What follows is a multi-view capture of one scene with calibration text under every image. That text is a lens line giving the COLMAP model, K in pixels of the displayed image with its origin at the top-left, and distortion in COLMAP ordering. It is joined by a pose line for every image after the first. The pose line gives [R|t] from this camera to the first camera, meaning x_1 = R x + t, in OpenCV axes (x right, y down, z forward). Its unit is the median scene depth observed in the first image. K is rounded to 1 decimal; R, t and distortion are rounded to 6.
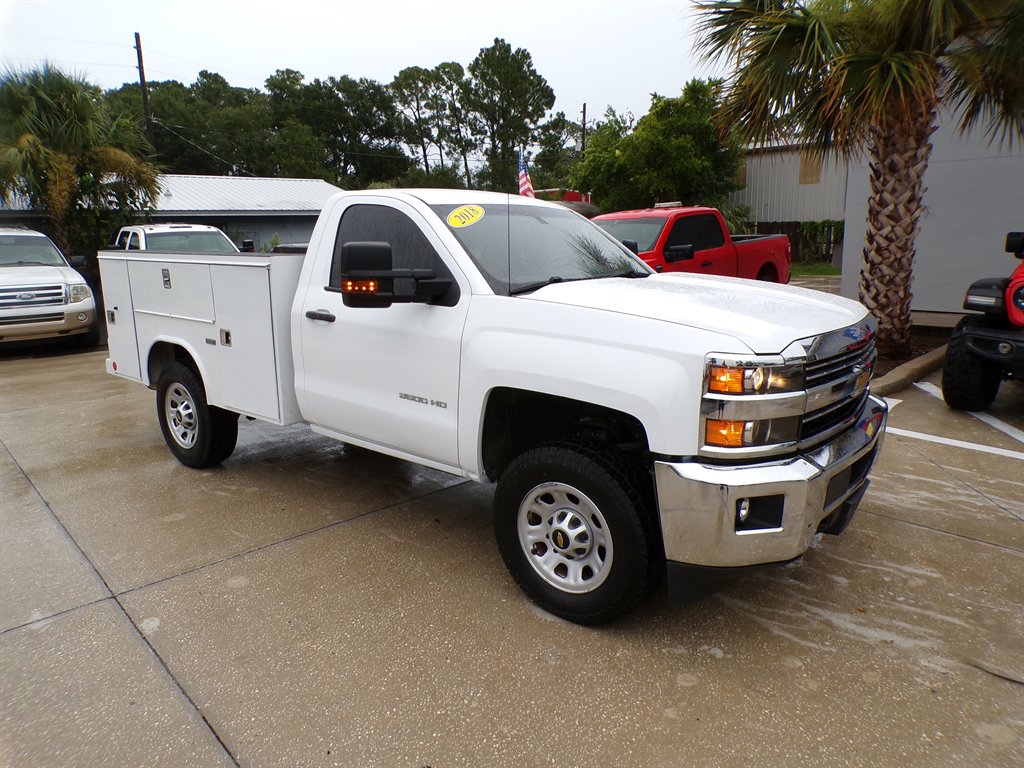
lens RADIAL K [[687.0, 0, 517.7], [0, 687.0, 380.8], [0, 0, 1]] dist [-0.043988, 0.019671]
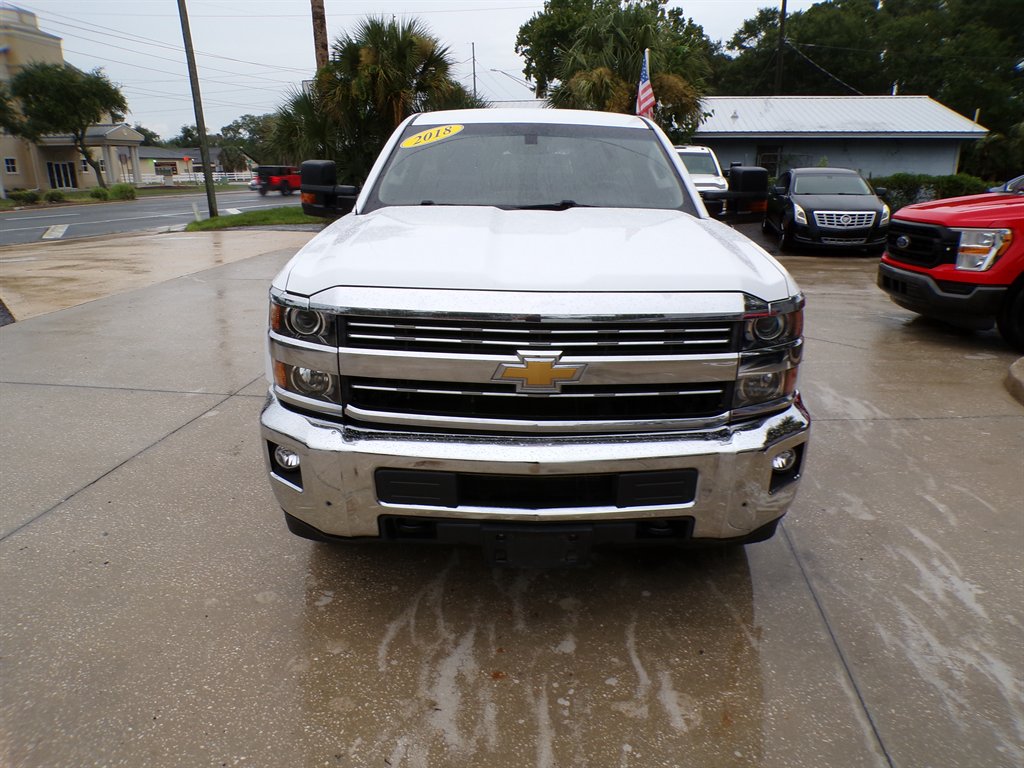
lens RADIAL K [[687.0, 0, 517.4], [0, 687.0, 382.3], [0, 0, 1]] dist [-0.043988, 0.019671]
pose [[0.619370, 0.256794, -0.741915, 0.842114], [-0.176314, 0.966353, 0.187286, -0.098991], [0.765045, 0.014811, 0.643806, 0.446407]]
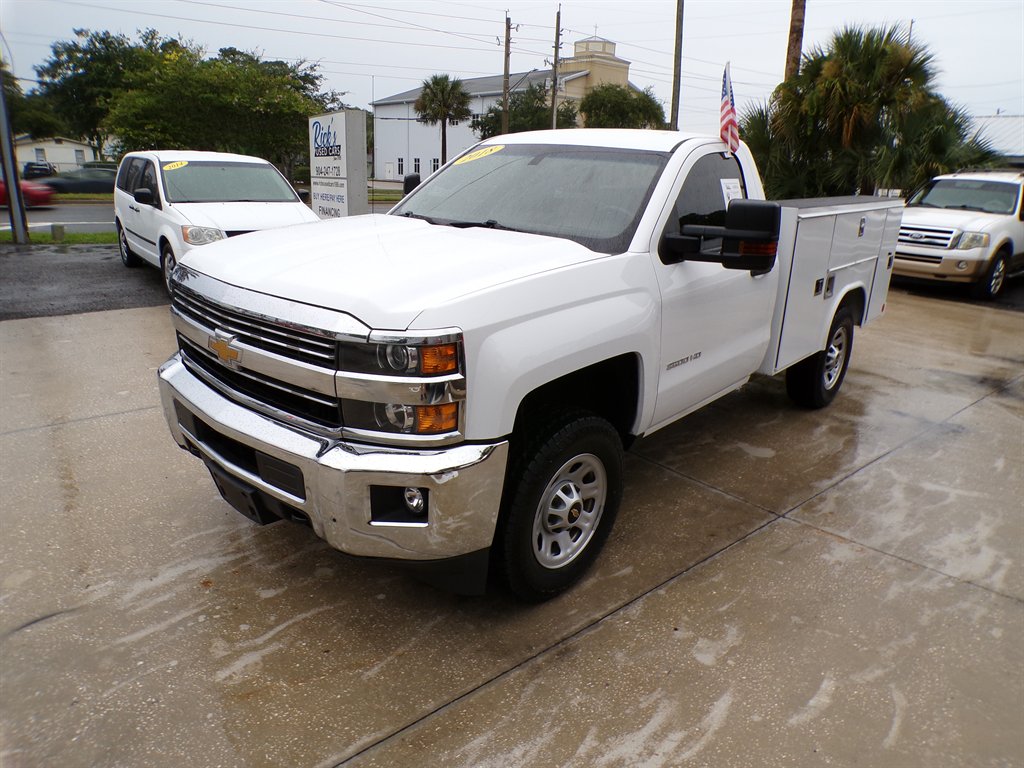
lens RADIAL K [[687.0, 0, 514.5], [0, 687.0, 380.8], [0, 0, 1]] dist [-0.043988, 0.019671]
pose [[-0.060770, 0.314090, -0.947446, 1.087217], [-0.244625, 0.915567, 0.319212, -0.272494], [0.967712, 0.251168, 0.021196, 1.118025]]
